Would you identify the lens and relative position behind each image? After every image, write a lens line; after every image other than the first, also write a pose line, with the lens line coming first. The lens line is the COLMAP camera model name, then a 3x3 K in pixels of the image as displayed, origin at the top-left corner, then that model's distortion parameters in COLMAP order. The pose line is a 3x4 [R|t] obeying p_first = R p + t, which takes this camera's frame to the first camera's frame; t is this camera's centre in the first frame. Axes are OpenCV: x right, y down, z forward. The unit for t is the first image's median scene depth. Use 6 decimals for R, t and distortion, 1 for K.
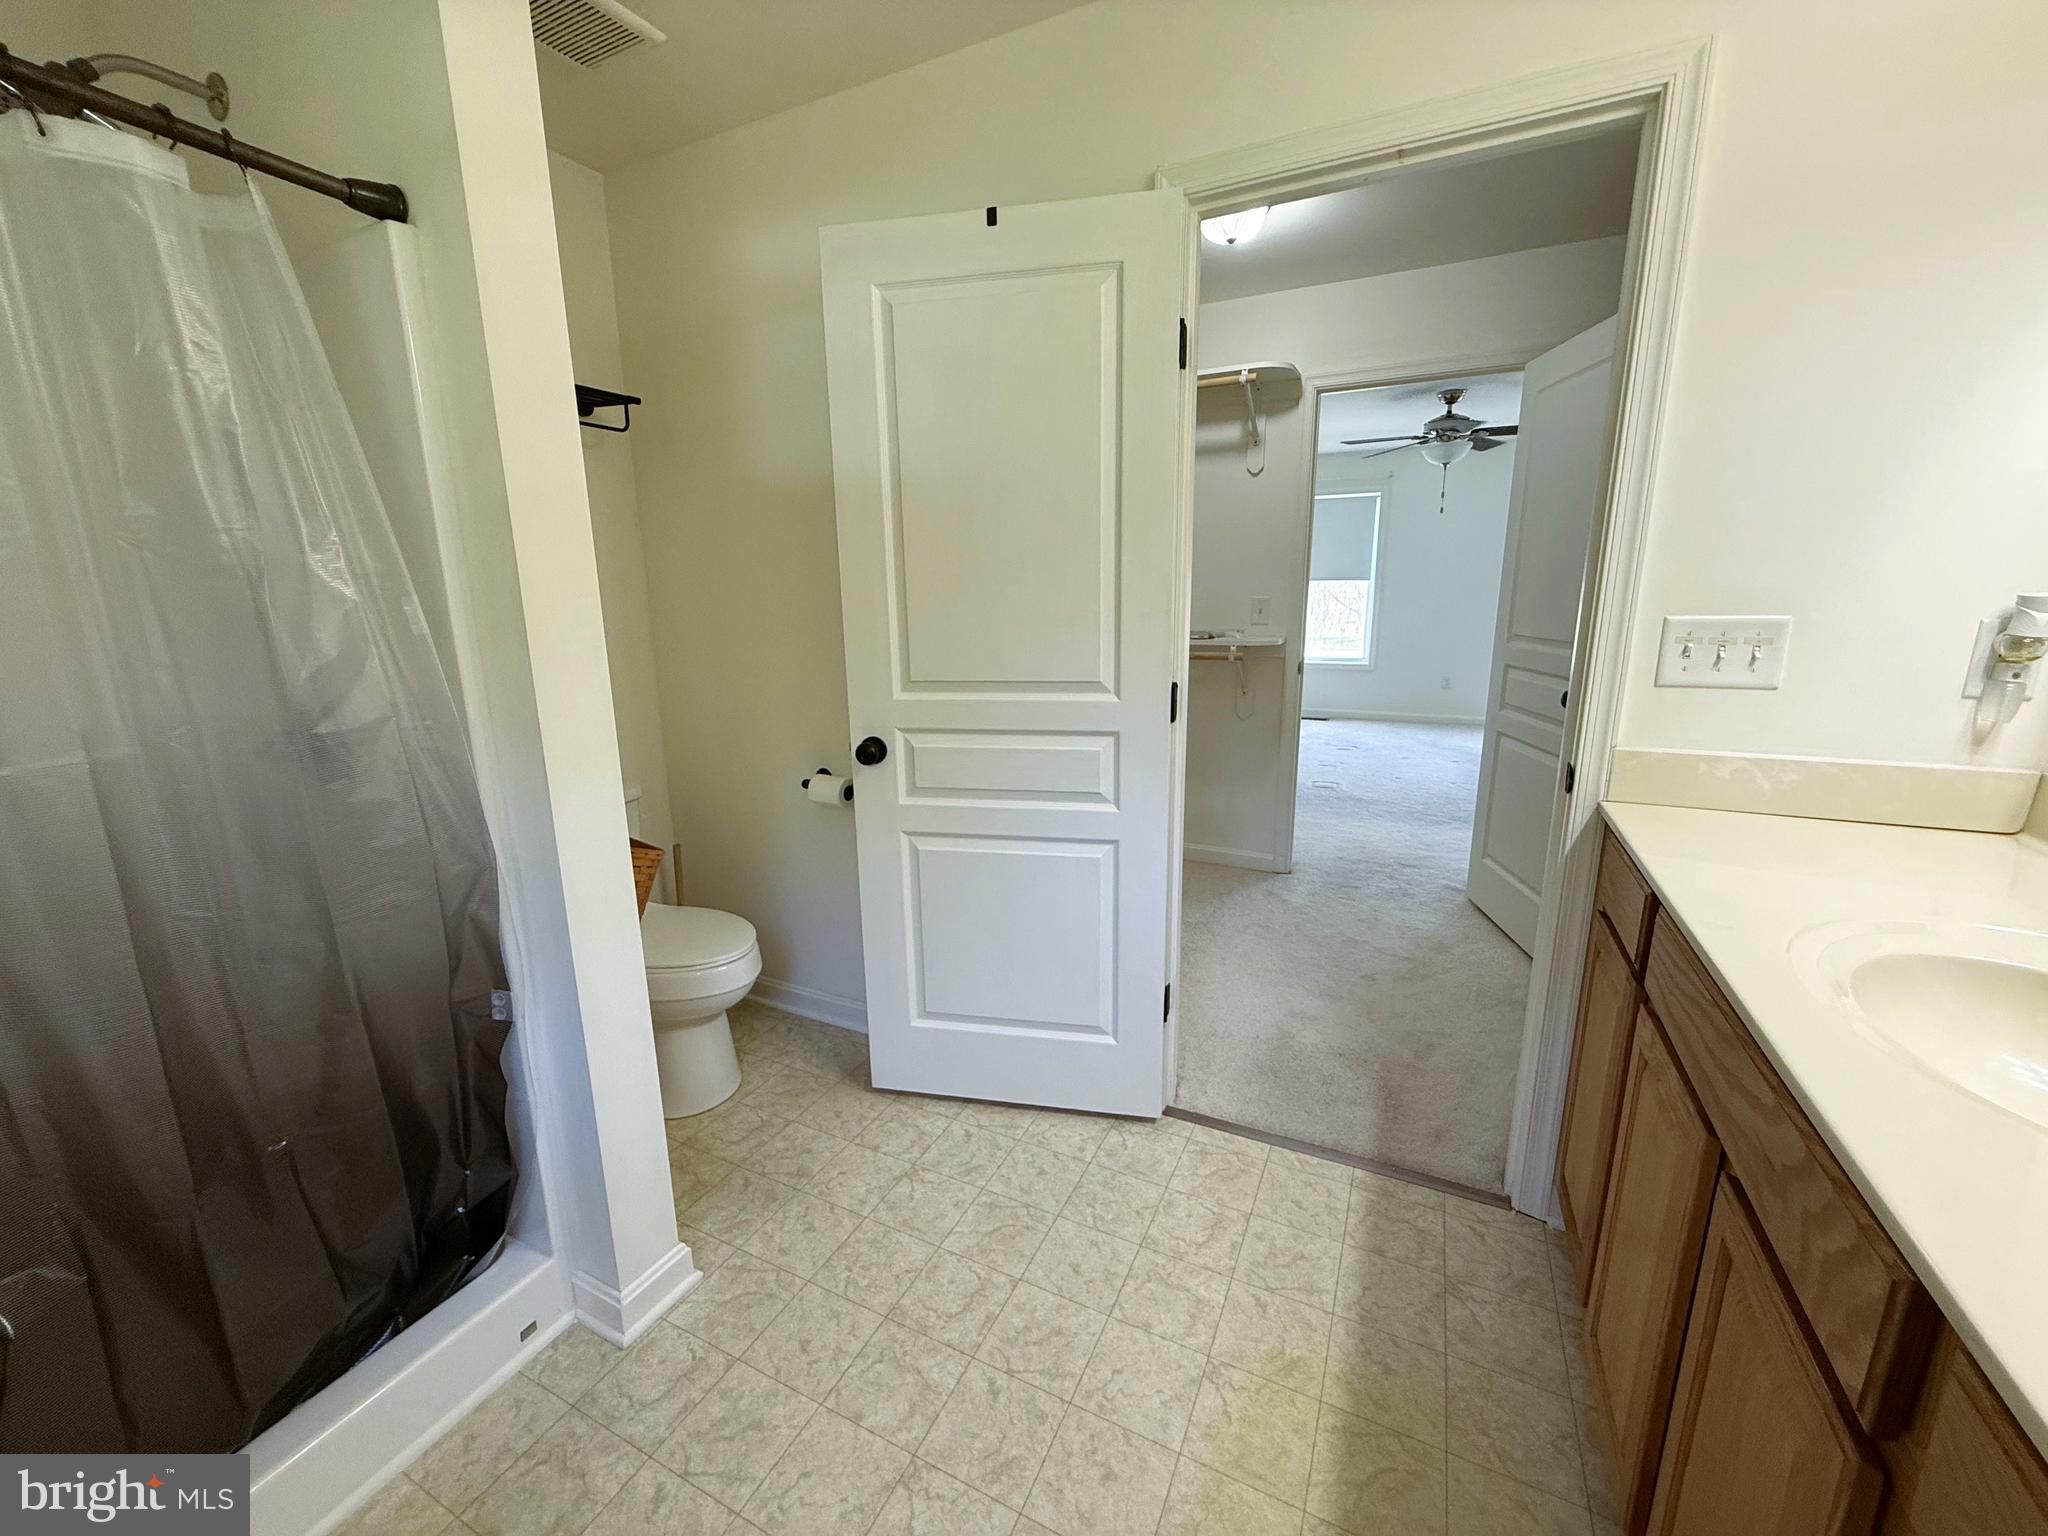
lens RADIAL K [[814.9, 0, 1013.9], [0, 814.9, 766.5], [0, 0, 1]] dist [-0.001906, 0.000005]
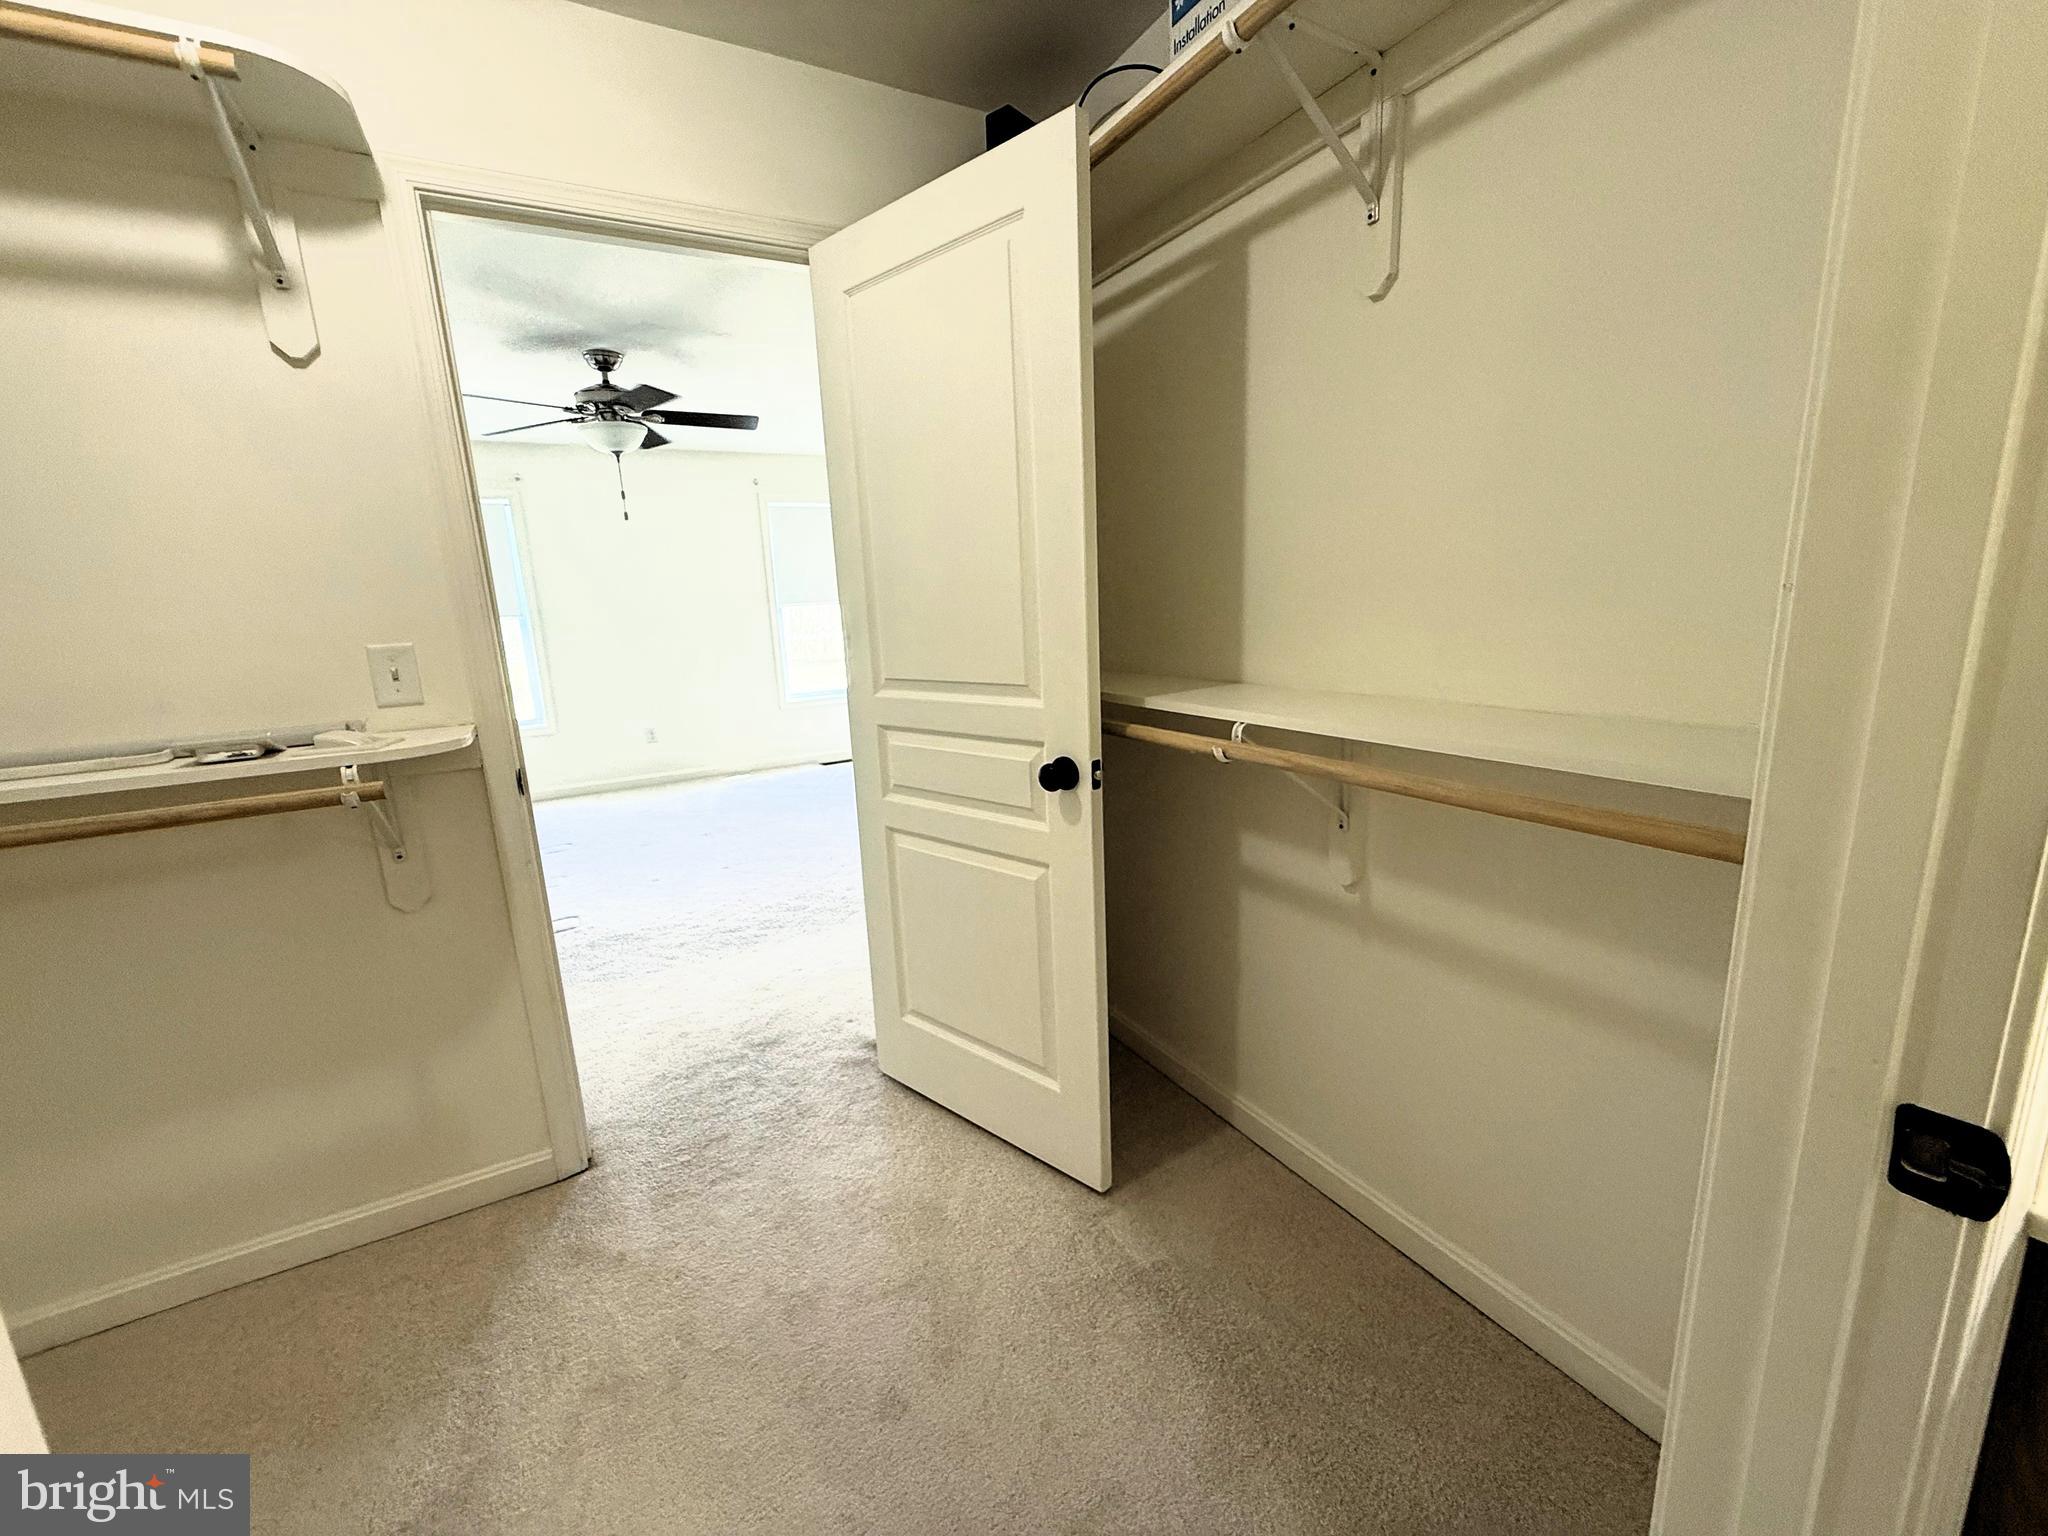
lens RADIAL K [[814.9, 0, 1013.9], [0, 814.9, 766.5], [0, 0, 1]] dist [-0.001906, 0.000005]
pose [[0.554729, -0.180036, 0.812320, 0.121490], [0.217132, 0.973802, 0.067548, -0.101421], [-0.803200, 0.138910, 0.579288, 0.487406]]
